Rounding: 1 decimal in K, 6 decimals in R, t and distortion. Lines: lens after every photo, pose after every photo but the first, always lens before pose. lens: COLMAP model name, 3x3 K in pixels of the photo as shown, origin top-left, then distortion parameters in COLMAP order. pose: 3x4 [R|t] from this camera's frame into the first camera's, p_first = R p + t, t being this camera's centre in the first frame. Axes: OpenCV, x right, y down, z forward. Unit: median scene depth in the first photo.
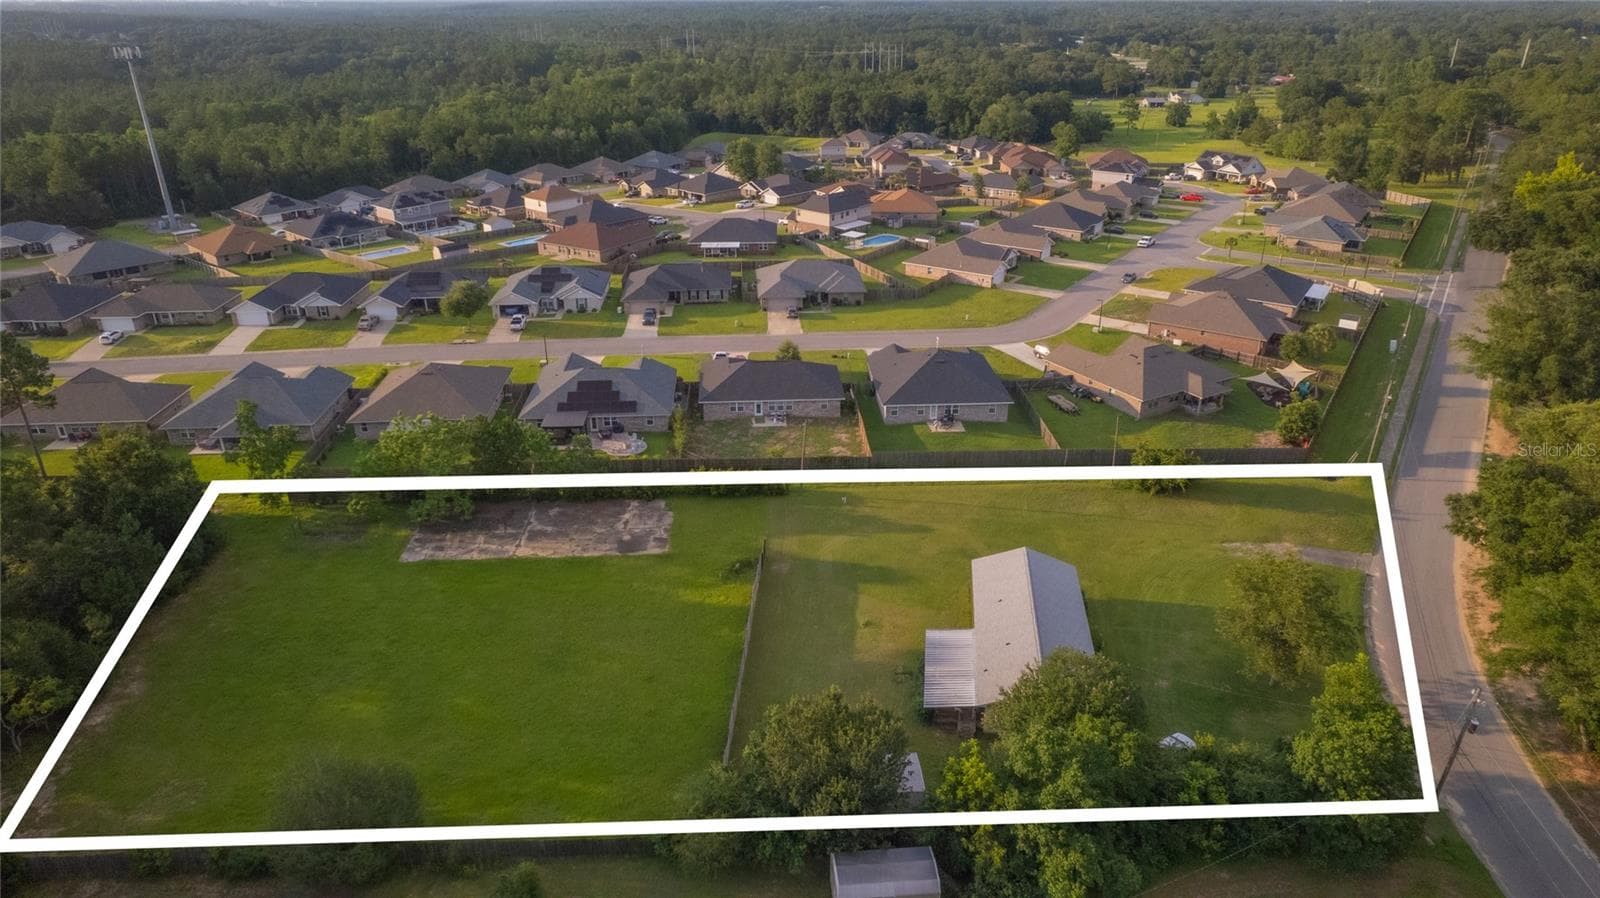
lens RADIAL K [[1002.8, 0, 800.9], [0, 1002.8, 476.0], [0, 0, 1]] dist [-0.048000, 0.000676]
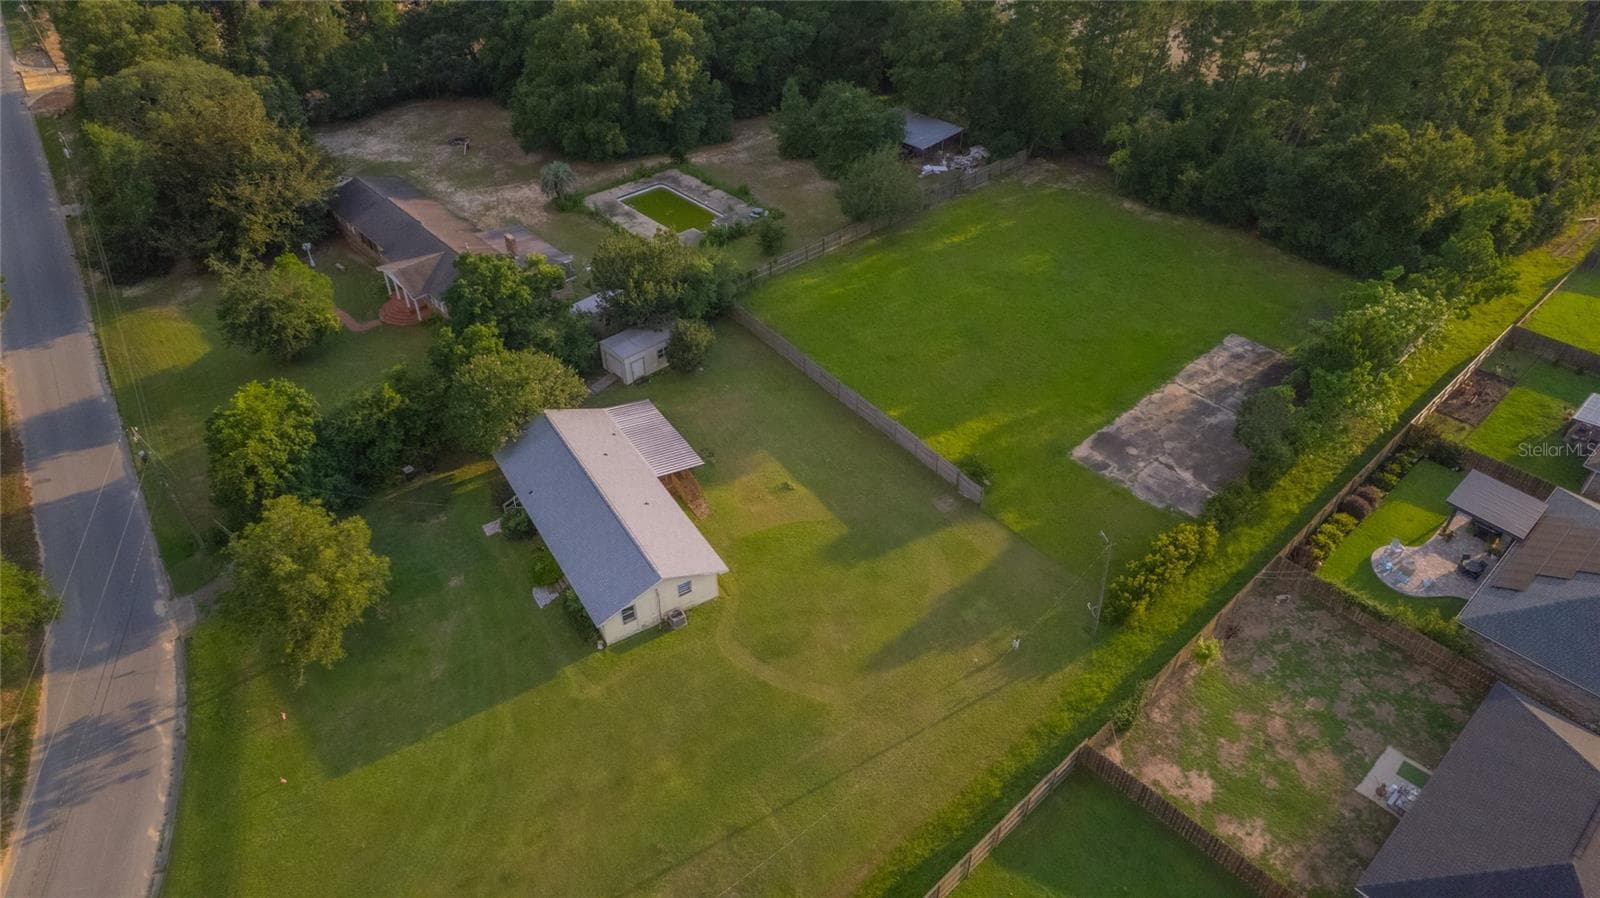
lens RADIAL K [[1016.7, 0, 799.0], [0, 1016.7, 454.8], [0, 0, 1]] dist [-0.080939, 0.077412]
pose [[-0.778755, 0.400762, -0.482629, 0.410246], [-0.266592, 0.484995, 0.832892, -0.523883], [0.567864, 0.777283, -0.270852, 1.070970]]
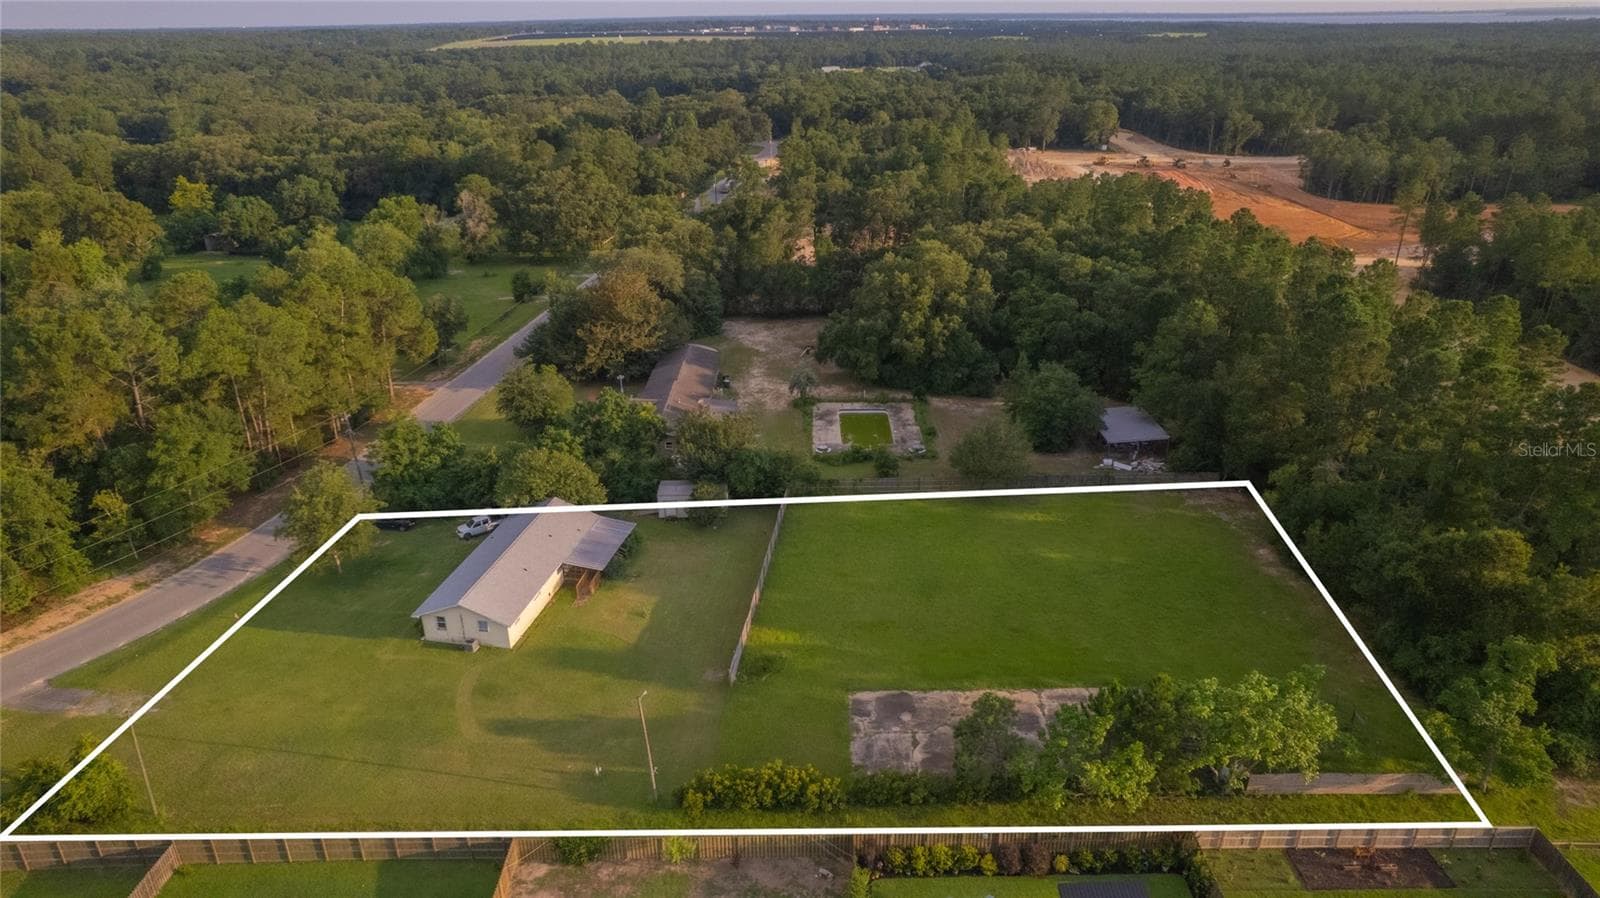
lens RADIAL K [[1016.7, 0, 799.0], [0, 1016.7, 454.8], [0, 0, 1]] dist [-0.080939, 0.077412]
pose [[-0.998118, -0.013279, 0.059869, -0.136474], [0.036836, 0.650688, 0.758451, -0.653746], [-0.049028, 0.759229, -0.648974, 1.354242]]
